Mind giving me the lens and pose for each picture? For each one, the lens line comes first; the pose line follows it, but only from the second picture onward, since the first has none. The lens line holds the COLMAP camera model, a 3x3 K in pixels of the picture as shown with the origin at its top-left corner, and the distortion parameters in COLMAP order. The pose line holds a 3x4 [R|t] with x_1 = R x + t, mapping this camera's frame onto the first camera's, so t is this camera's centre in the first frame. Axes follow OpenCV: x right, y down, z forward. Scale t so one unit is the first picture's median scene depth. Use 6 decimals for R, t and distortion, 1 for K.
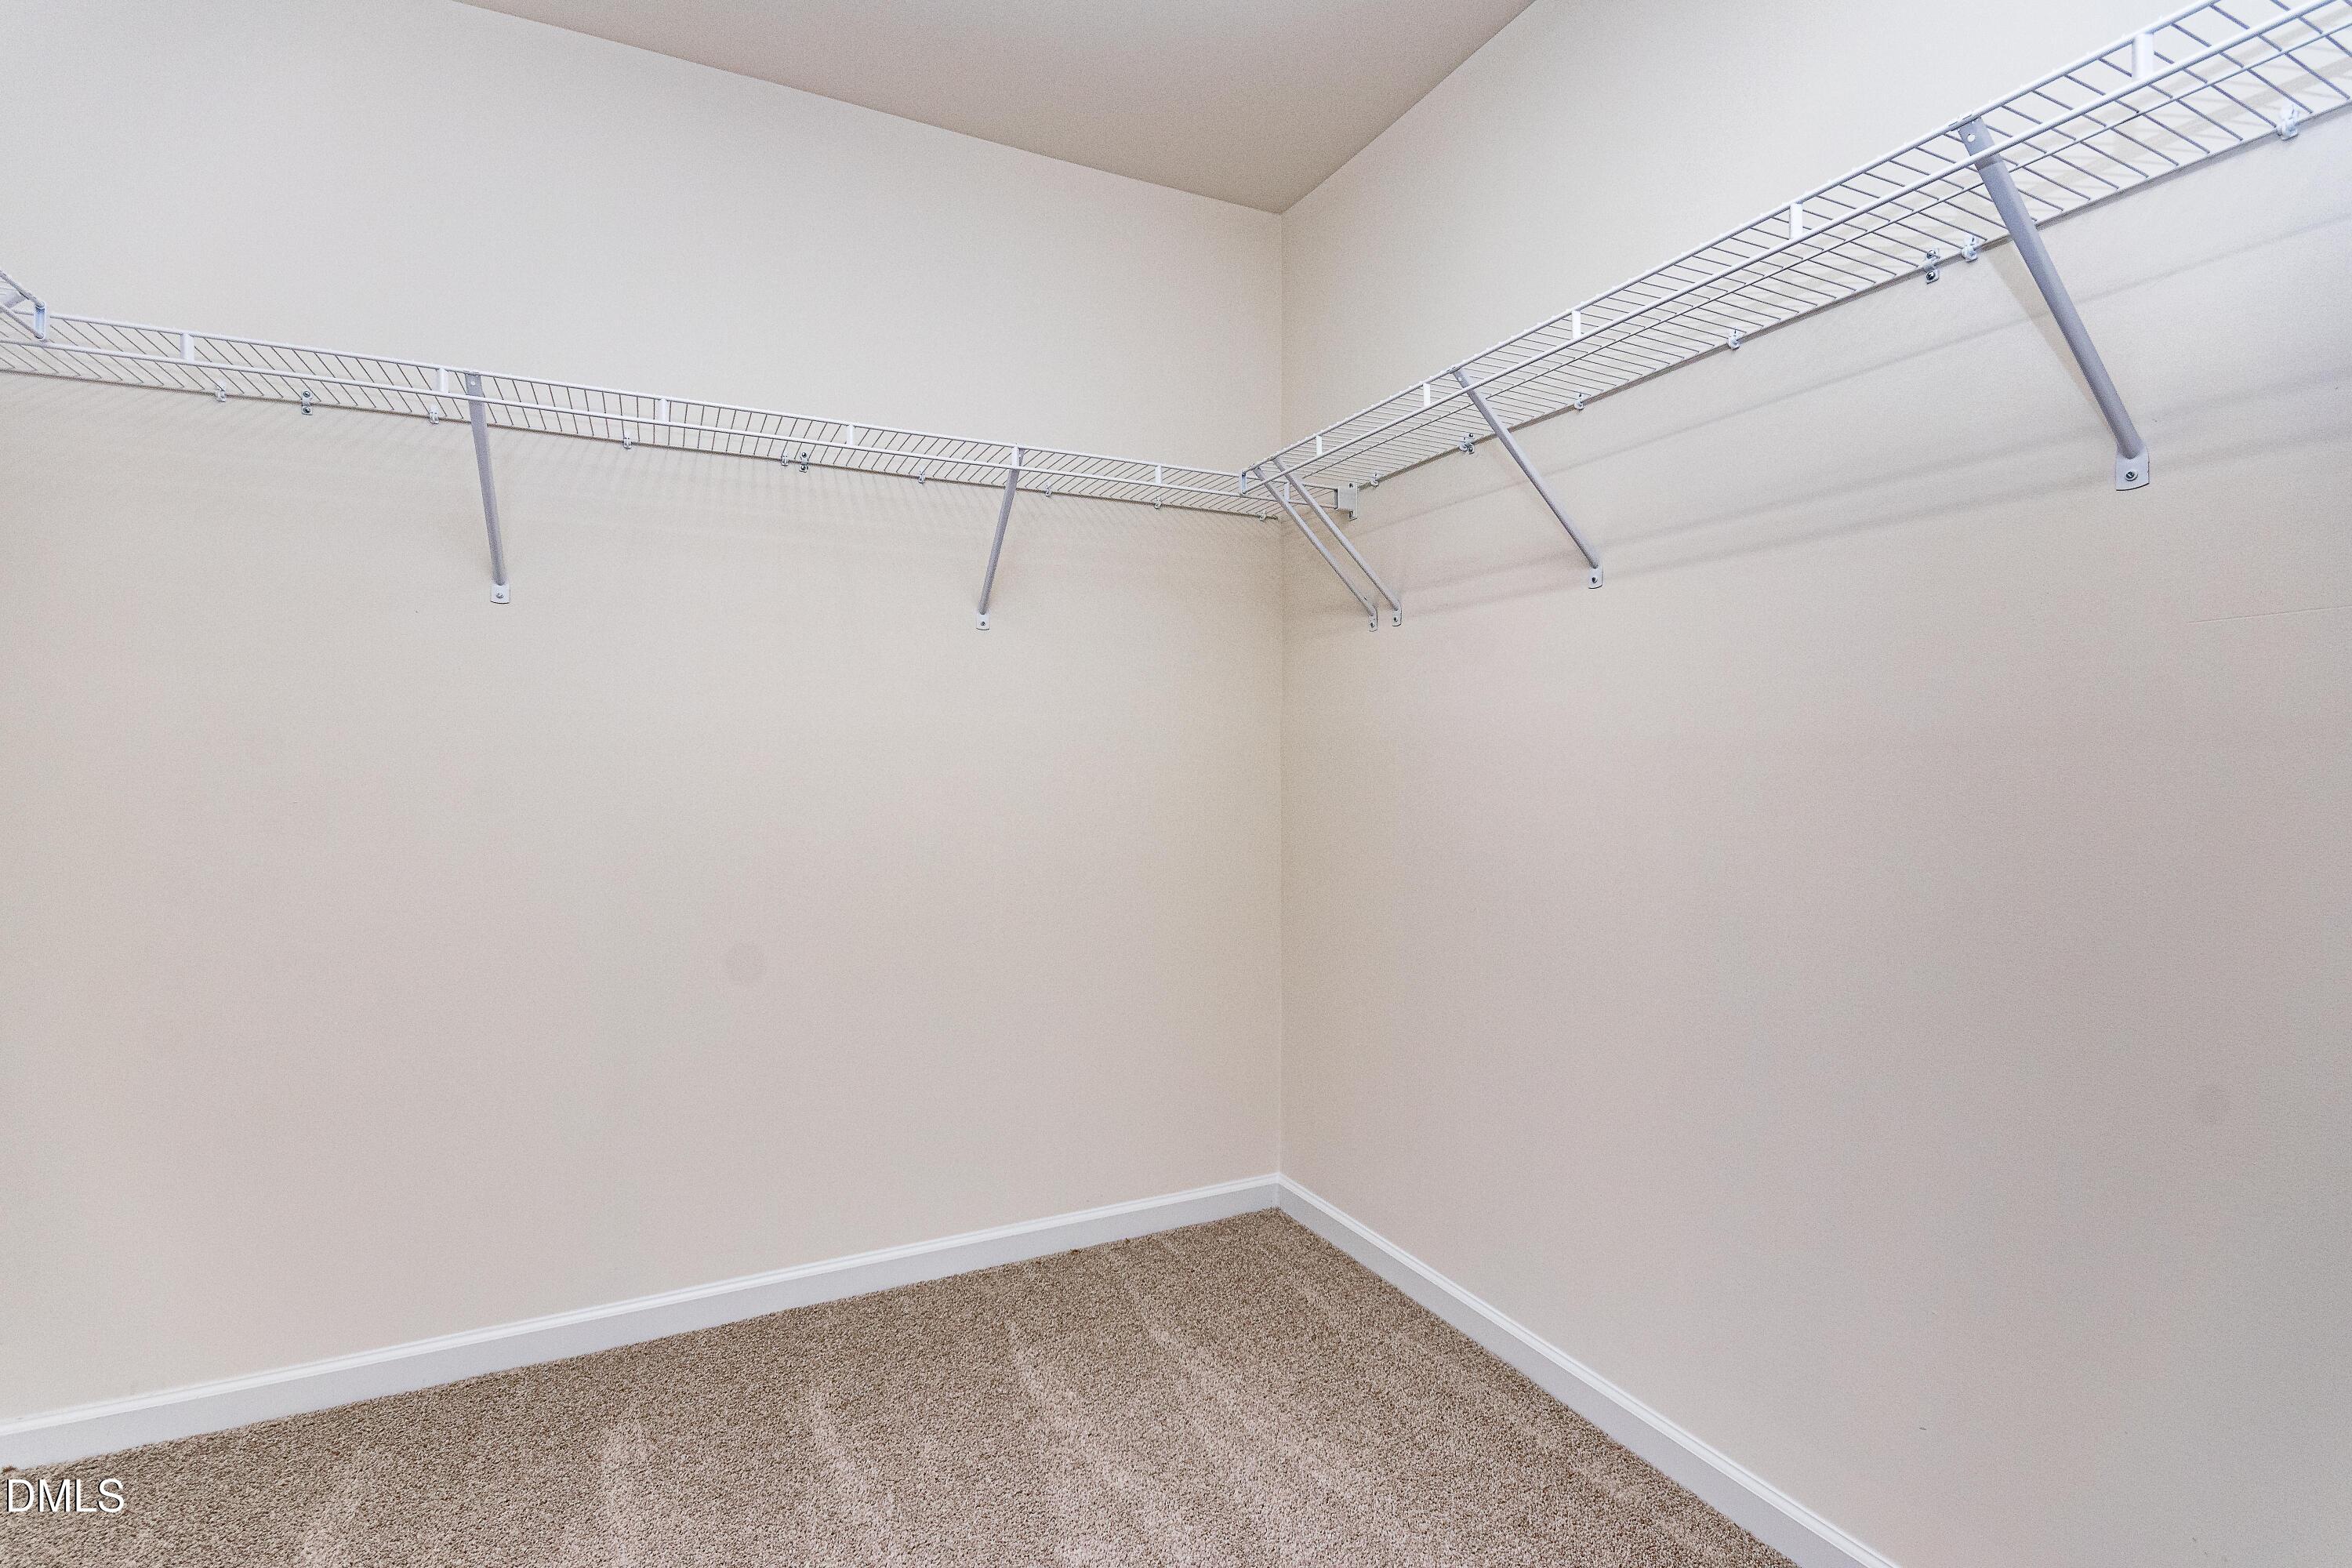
lens RADIAL K [[1080.7, 0, 1175.1], [0, 1080.7, 777.6], [0, 0, 1]] dist [0.000883, -0.003497]
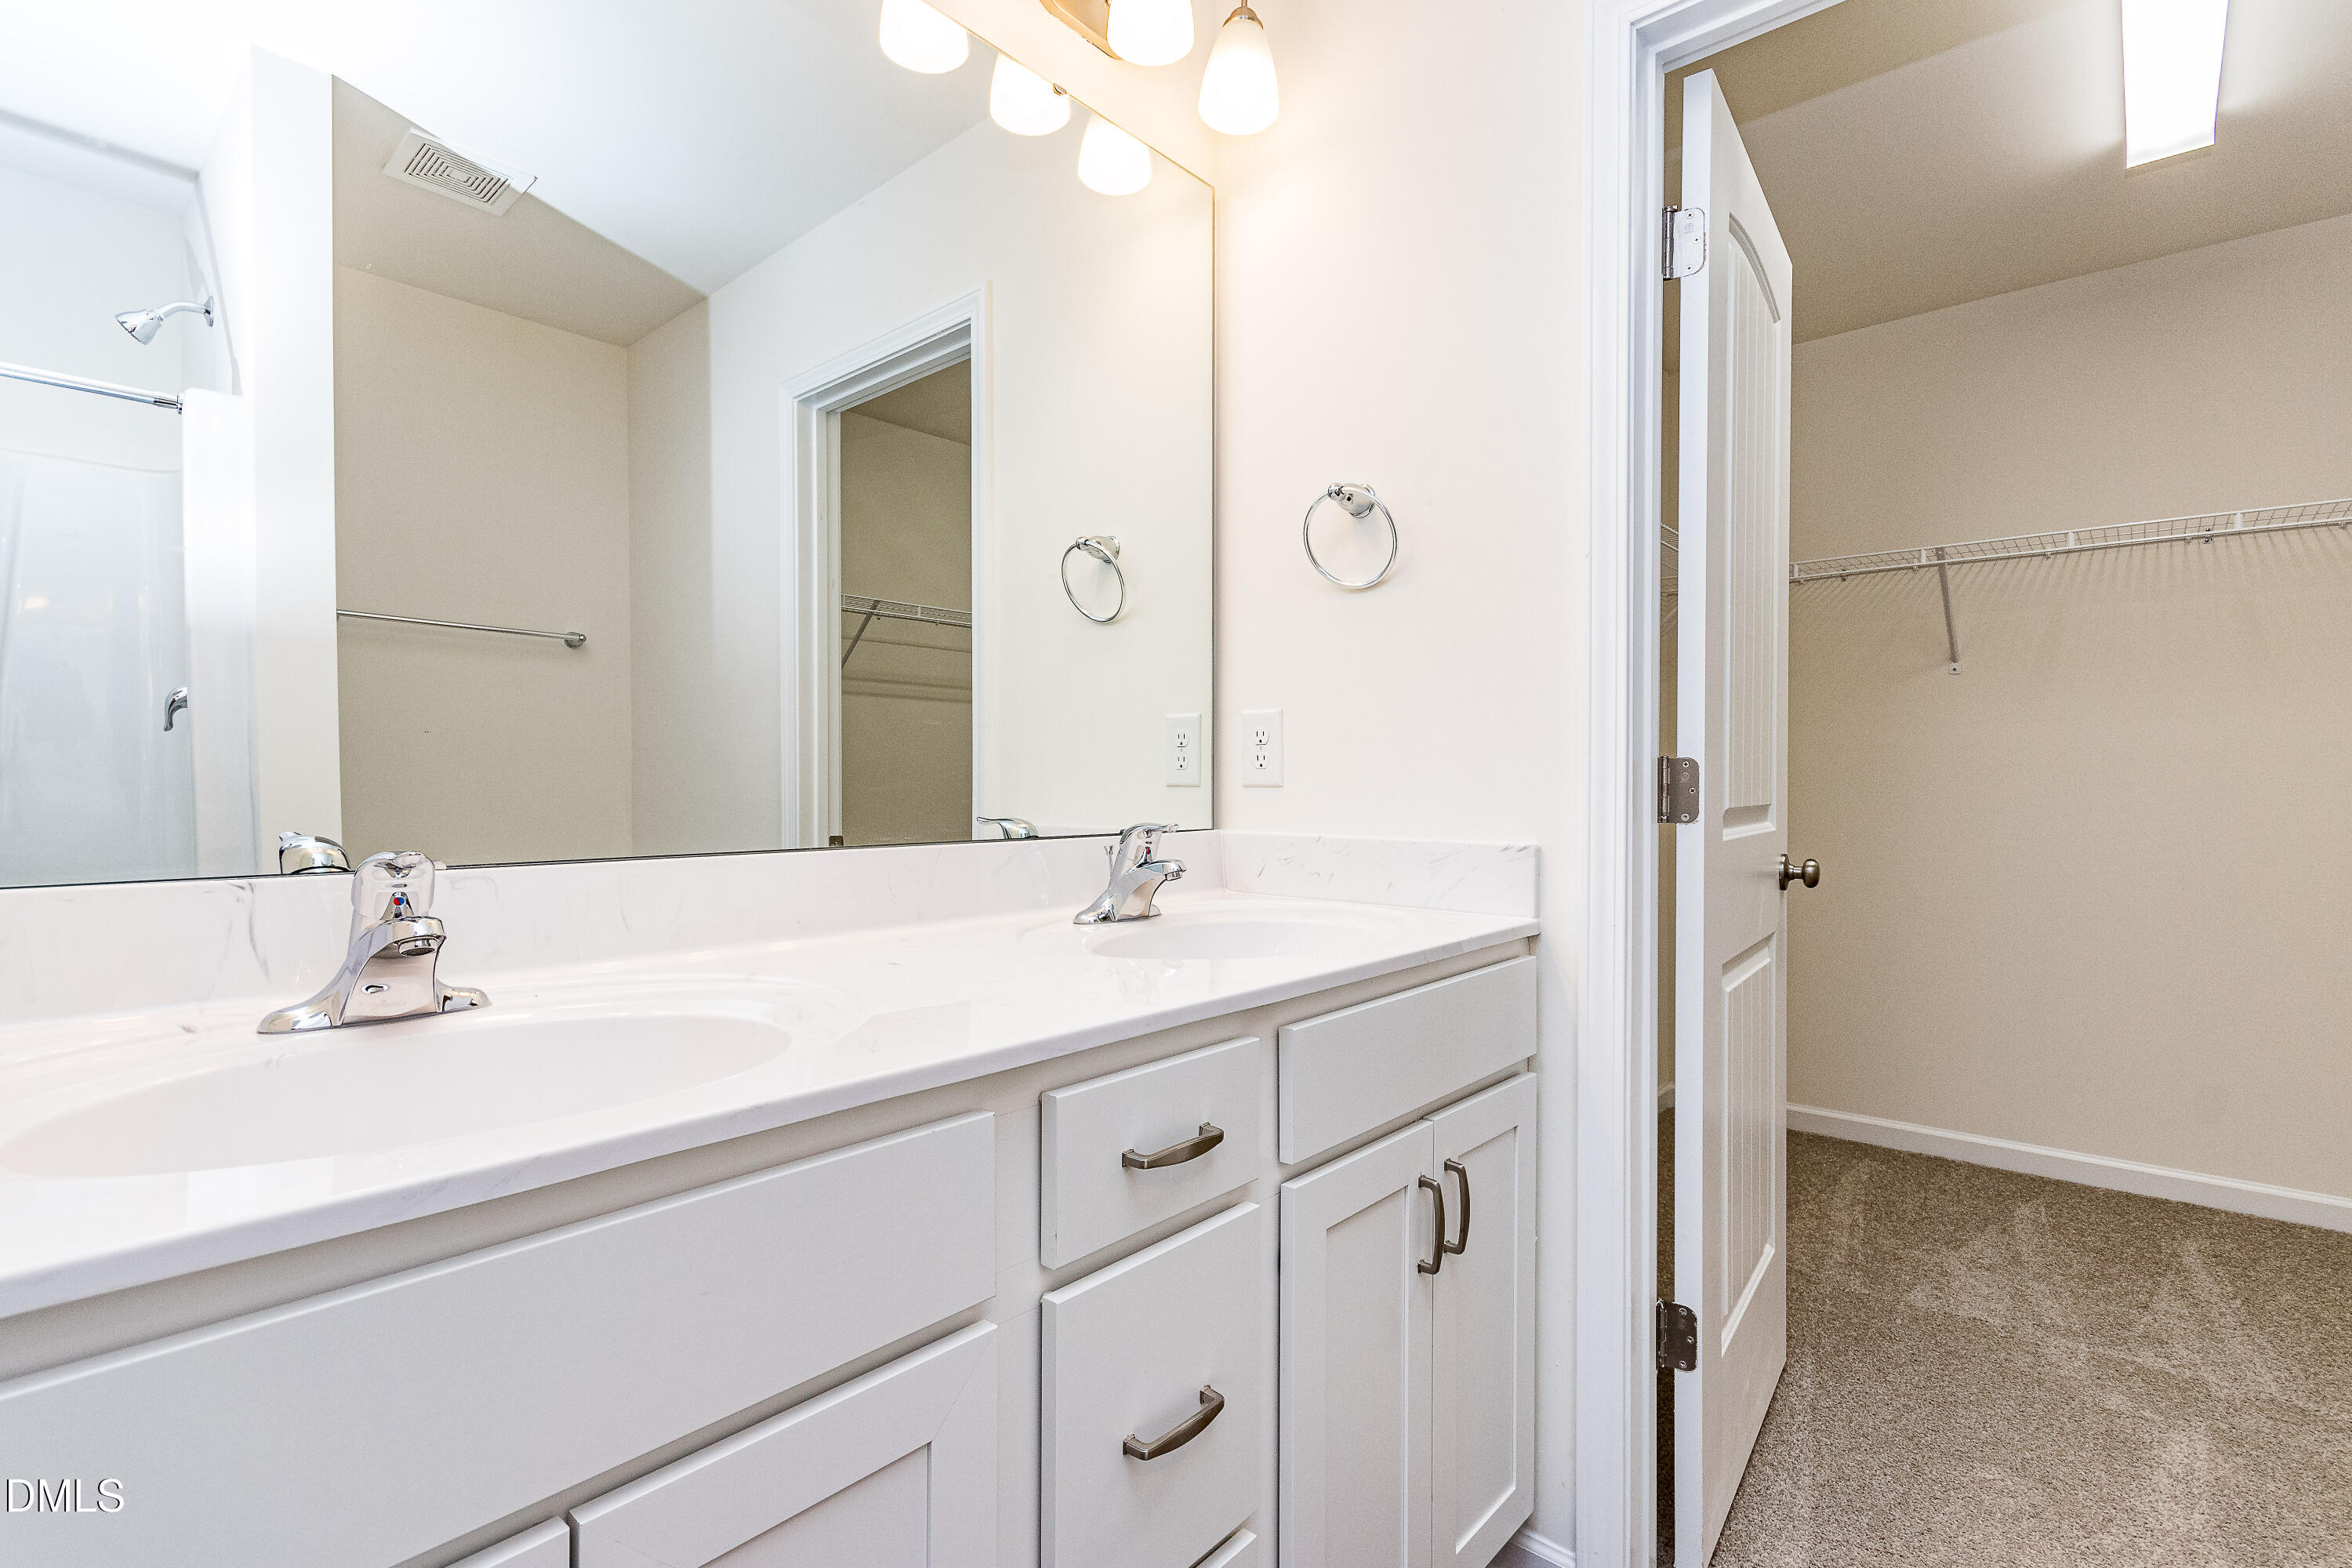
lens RADIAL K [[1080.7, 0, 1164.3], [0, 1080.7, 781.1], [0, 0, 1]] dist [0.000883, -0.003497]
pose [[0.371894, 0.002395, -0.928272, 0.420836], [-0.010207, 0.999947, -0.001509, 0.007770], [0.928219, 0.010036, 0.371899, -0.671929]]
